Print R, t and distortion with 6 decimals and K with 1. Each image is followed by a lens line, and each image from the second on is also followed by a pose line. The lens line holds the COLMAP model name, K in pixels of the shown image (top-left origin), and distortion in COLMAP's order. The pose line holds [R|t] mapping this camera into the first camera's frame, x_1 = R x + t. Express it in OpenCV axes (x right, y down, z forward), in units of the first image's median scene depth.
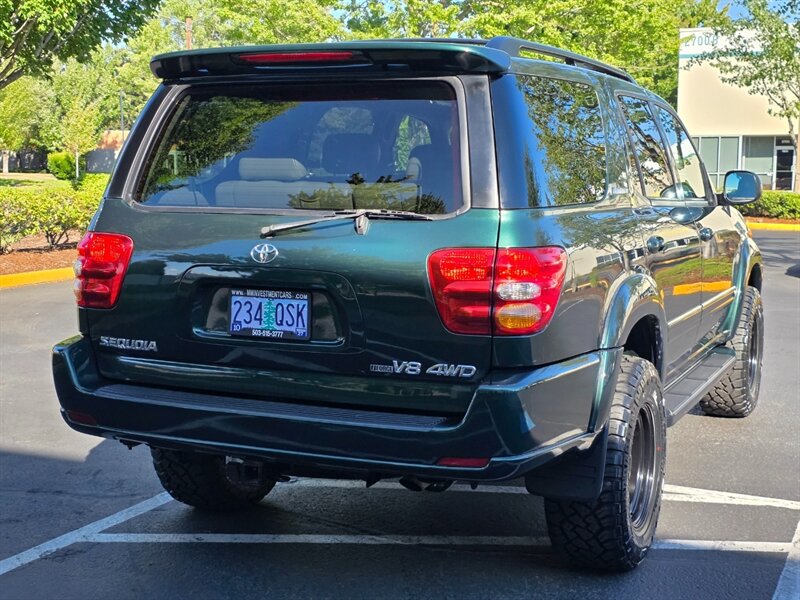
lens RADIAL K [[1157.2, 0, 414.7], [0, 1157.2, 299.0], [0, 0, 1]] dist [0.097065, -0.073705]
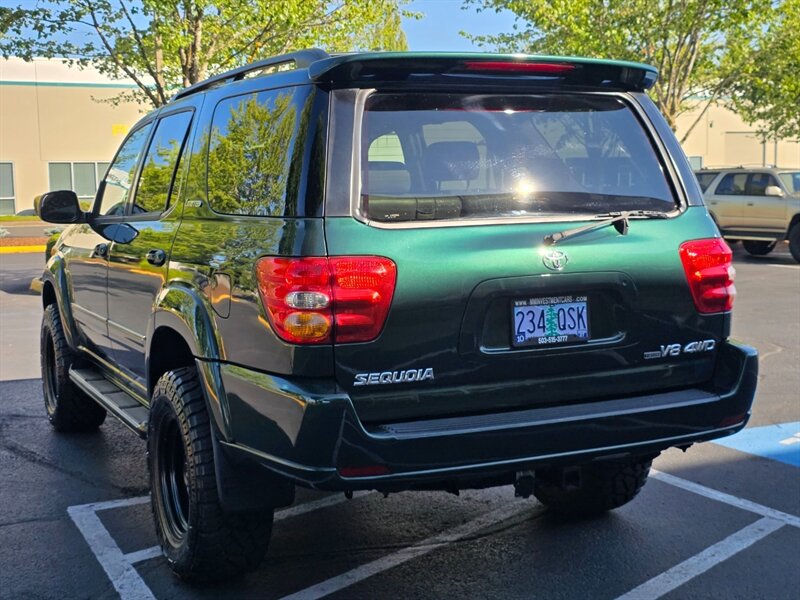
lens RADIAL K [[1084.6, 0, 400.0], [0, 1084.6, 300.0], [0, 0, 1]] dist [0.093958, -0.029668]
pose [[0.645173, -0.096705, 0.757892, -0.834866], [0.110152, 0.993367, 0.032983, -0.045390], [-0.756055, 0.062204, 0.651546, 0.435465]]
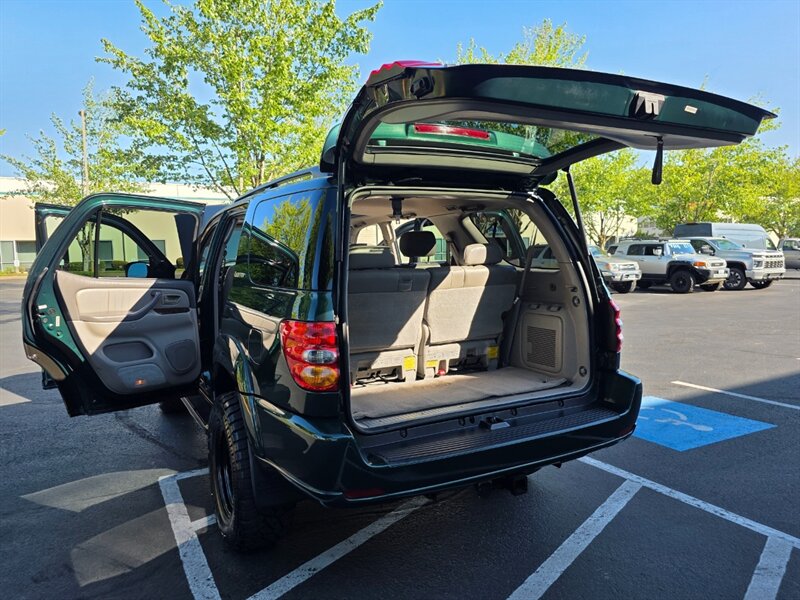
lens RADIAL K [[565.2, 0, 402.0], [0, 565.2, 297.7], [0, 0, 1]] dist [0.026914, -0.000322]
pose [[0.605459, -0.081280, 0.791715, -0.643667], [0.113146, 0.993458, 0.015464, -0.079631], [-0.787793, 0.080216, 0.610695, 0.616779]]
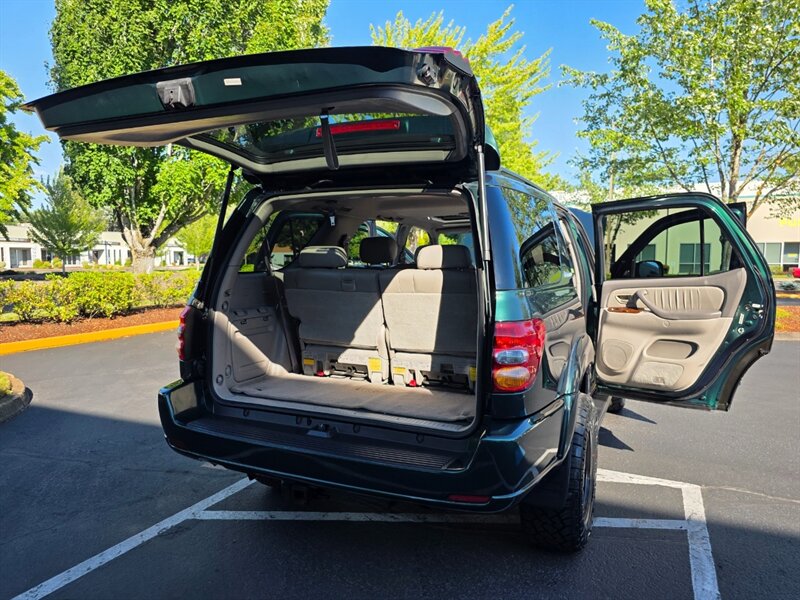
lens RADIAL K [[564.7, 0, 402.6], [0, 564.7, 305.8], [0, 0, 1]] dist [0.027242, -0.001602]
pose [[0.999899, -0.000373, -0.014240, -0.015542], [-0.000099, 0.999449, -0.033177, -0.034609], [0.014244, 0.033175, 0.999348, 0.331292]]
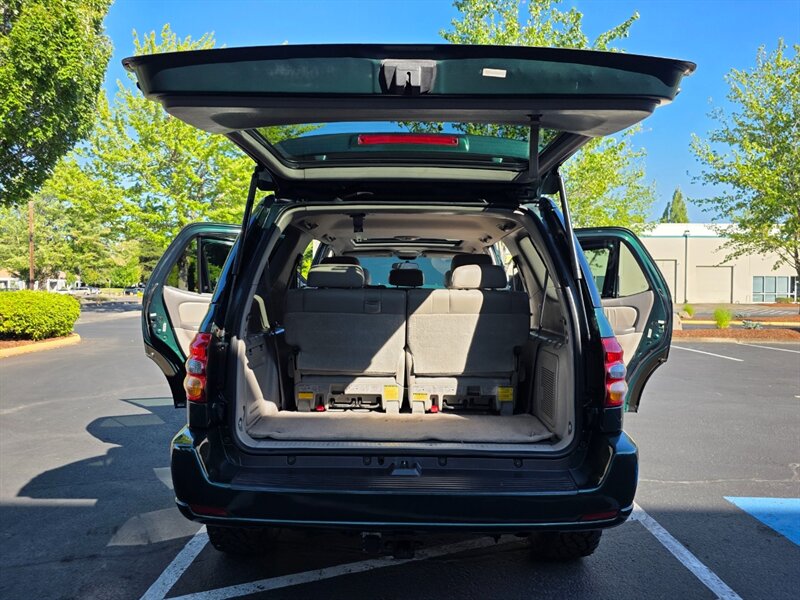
lens RADIAL K [[565.2, 0, 402.0], [0, 565.2, 297.7], [0, 0, 1]] dist [0.026914, -0.000322]
pose [[0.917652, -0.004010, 0.397364, -0.319105], [0.042839, 0.995120, -0.088886, -0.035320], [-0.395069, 0.098589, 0.913346, 0.428926]]
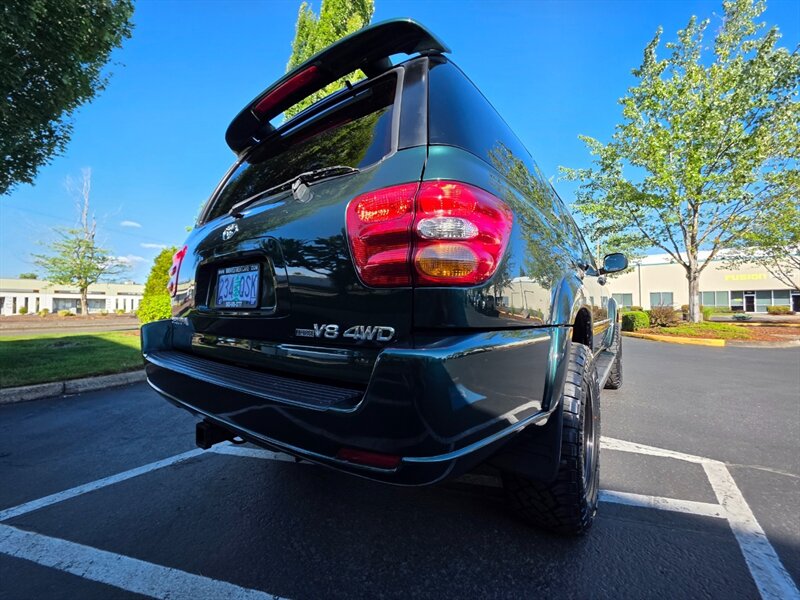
lens RADIAL K [[318.4, 0, 401.3], [0, 318.4, 301.0], [0, 0, 1]] dist [0.006100, -0.000078]
pose [[0.975704, -0.012333, -0.218743, 0.088621], [-0.017725, 0.990698, -0.134919, 0.058788], [0.218373, 0.135518, 0.966410, 0.665036]]
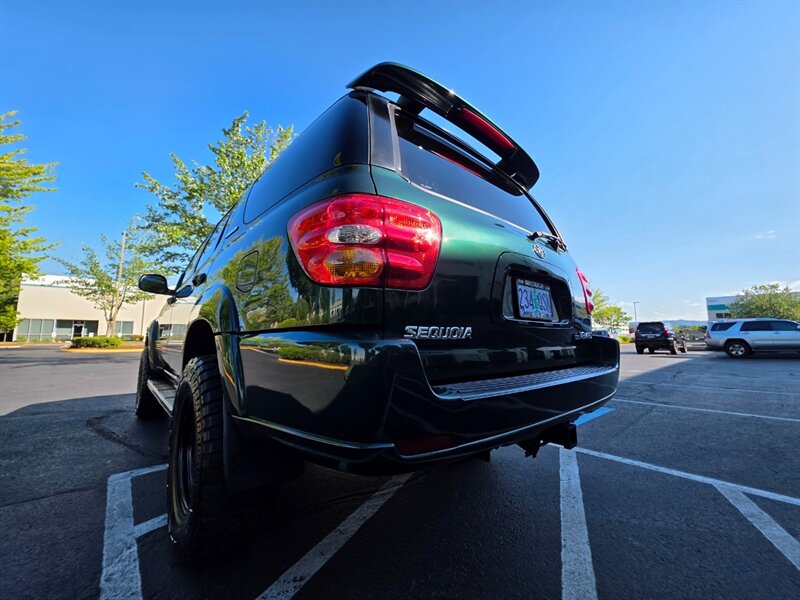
lens RADIAL K [[318.4, 0, 401.3], [0, 318.4, 301.0], [0, 0, 1]] dist [0.006100, -0.000078]
pose [[0.415080, 0.098447, 0.904443, -0.448385], [0.105371, 0.982236, -0.155273, 0.046654], [-0.903662, 0.159753, 0.397333, 0.896941]]
